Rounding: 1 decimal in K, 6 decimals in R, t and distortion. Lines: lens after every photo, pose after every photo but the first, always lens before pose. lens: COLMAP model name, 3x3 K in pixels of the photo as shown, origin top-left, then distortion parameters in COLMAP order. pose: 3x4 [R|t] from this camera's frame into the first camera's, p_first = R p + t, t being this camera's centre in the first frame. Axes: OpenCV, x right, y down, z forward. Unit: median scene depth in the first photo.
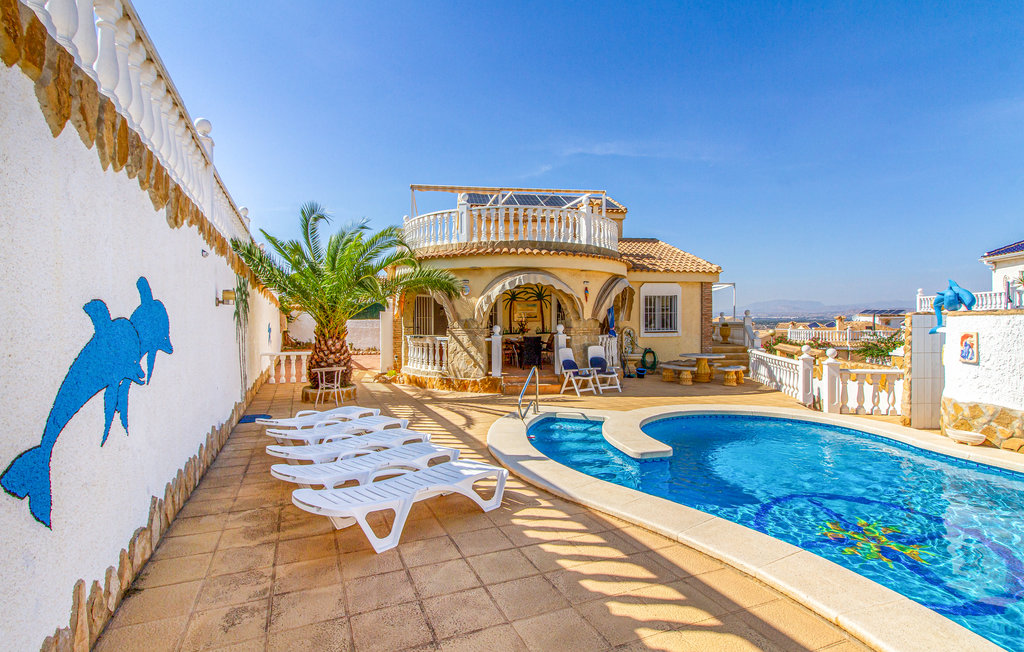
lens RADIAL K [[489.3, 0, 512.0], [0, 489.3, 305.0], [0, 0, 1]] dist [0.002124, 0.000449]
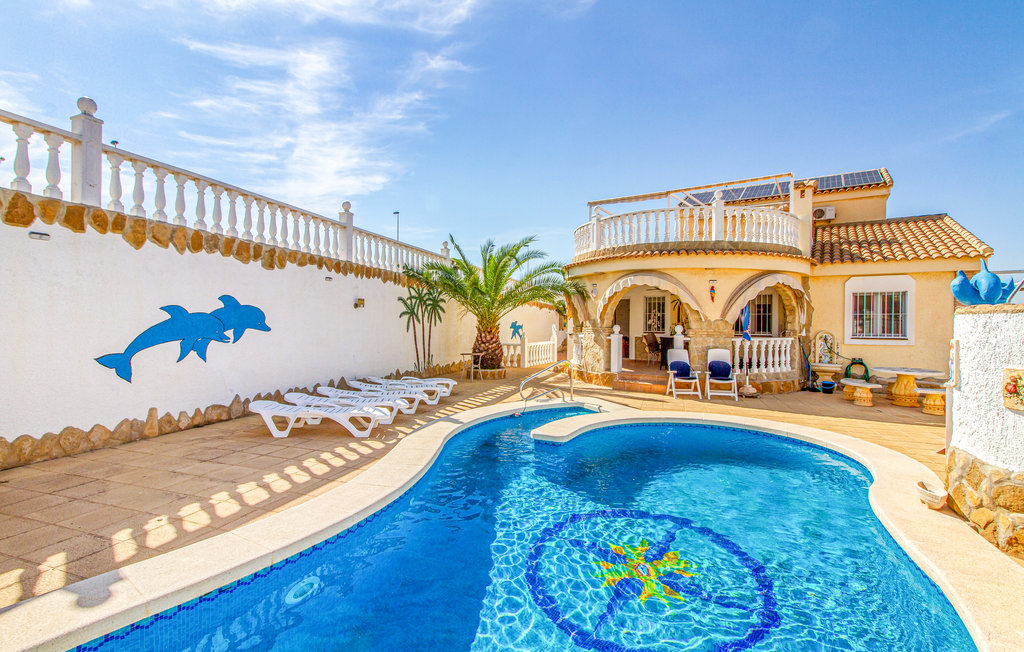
lens RADIAL K [[469.8, 0, 510.8], [0, 469.8, 305.2], [0, 0, 1]] dist [0.001367, -0.000052]
pose [[0.751442, -0.010558, -0.659715, 0.478887], [0.006814, 0.999943, -0.008240, 0.005141], [0.659764, 0.001696, 0.751471, 0.069918]]
